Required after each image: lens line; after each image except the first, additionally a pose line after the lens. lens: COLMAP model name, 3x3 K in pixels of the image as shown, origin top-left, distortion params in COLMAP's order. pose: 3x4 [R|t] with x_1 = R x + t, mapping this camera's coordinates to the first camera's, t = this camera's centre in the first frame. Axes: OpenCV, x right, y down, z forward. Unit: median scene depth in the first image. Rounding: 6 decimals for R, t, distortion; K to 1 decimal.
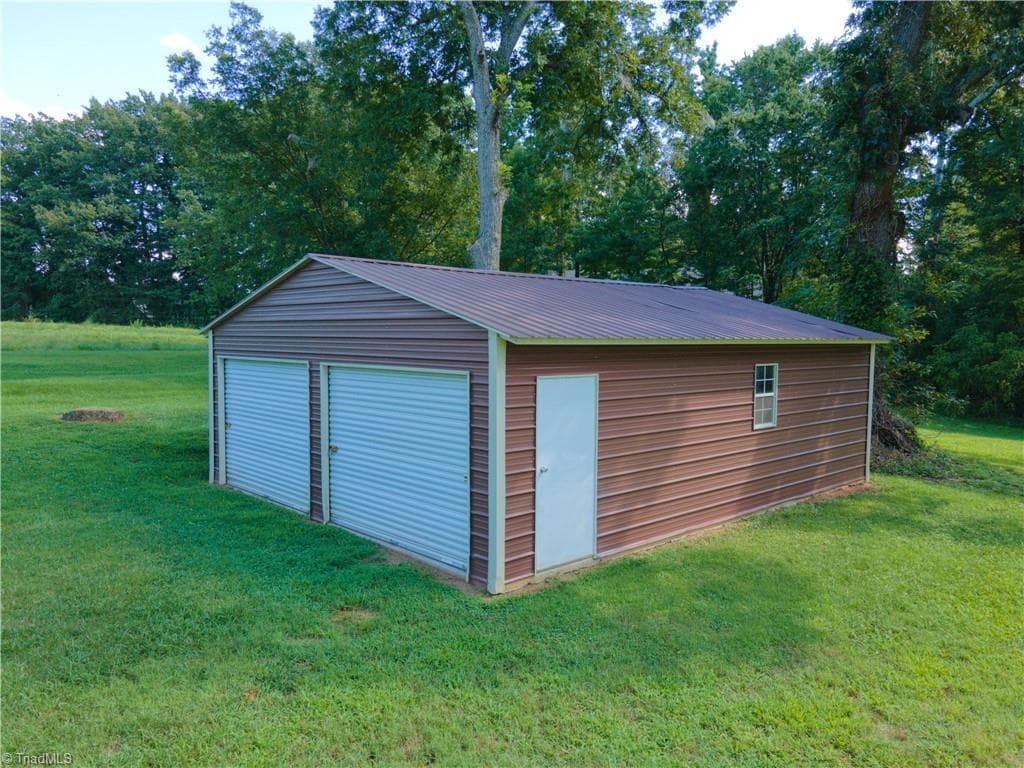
lens RADIAL K [[741.5, 0, 511.4], [0, 741.5, 386.0], [0, 0, 1]] dist [0.004017, 0.001167]
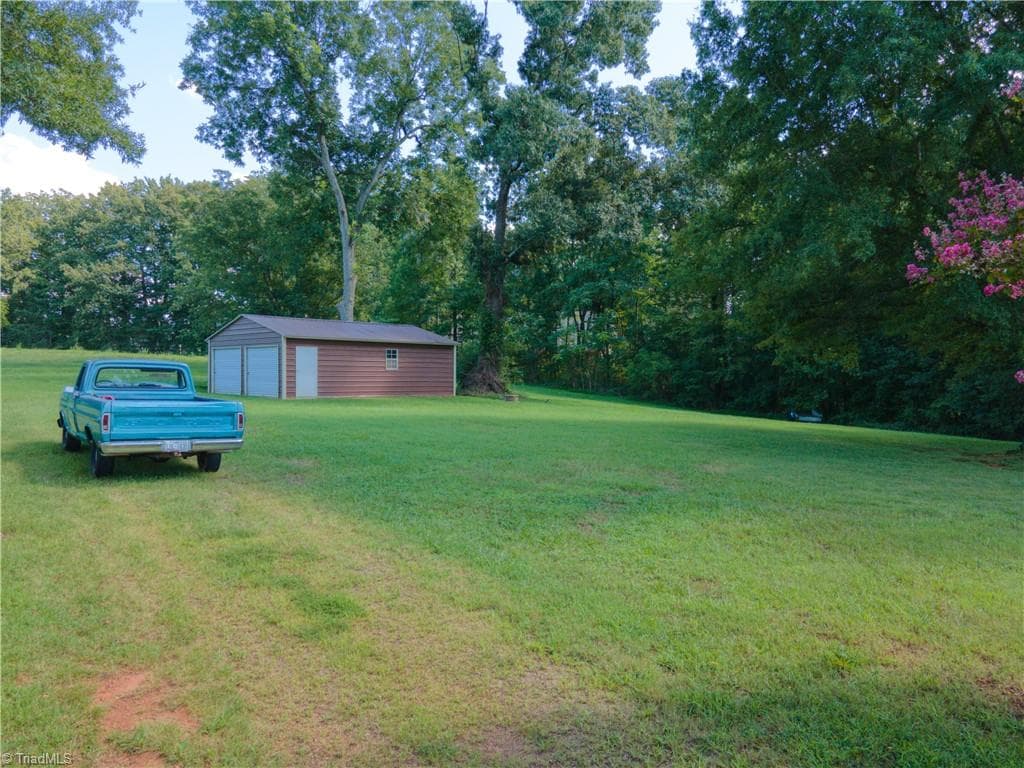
lens RADIAL K [[744.9, 0, 513.1], [0, 744.9, 380.2], [0, 0, 1]] dist [0.038469, 0.008544]
pose [[0.999729, -0.002952, 0.023097, 0.312377], [0.004350, 0.998146, -0.060705, 0.117702], [-0.022875, 0.060789, 0.997889, -0.851572]]
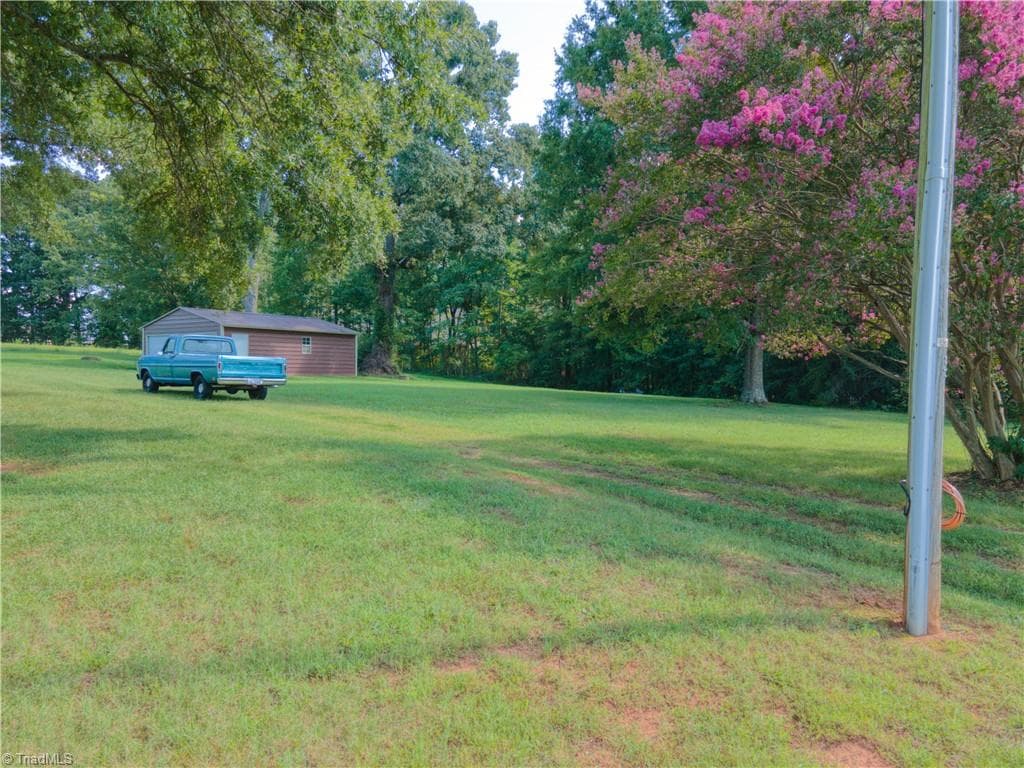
lens RADIAL K [[757.4, 0, 511.4], [0, 757.4, 373.1], [0, 0, 1]] dist [0.032528, 0.008056]
pose [[0.979064, -0.003643, 0.203519, 0.233406], [0.017276, 0.997719, -0.065249, 0.173183], [-0.202817, 0.067399, 0.976894, -1.217298]]
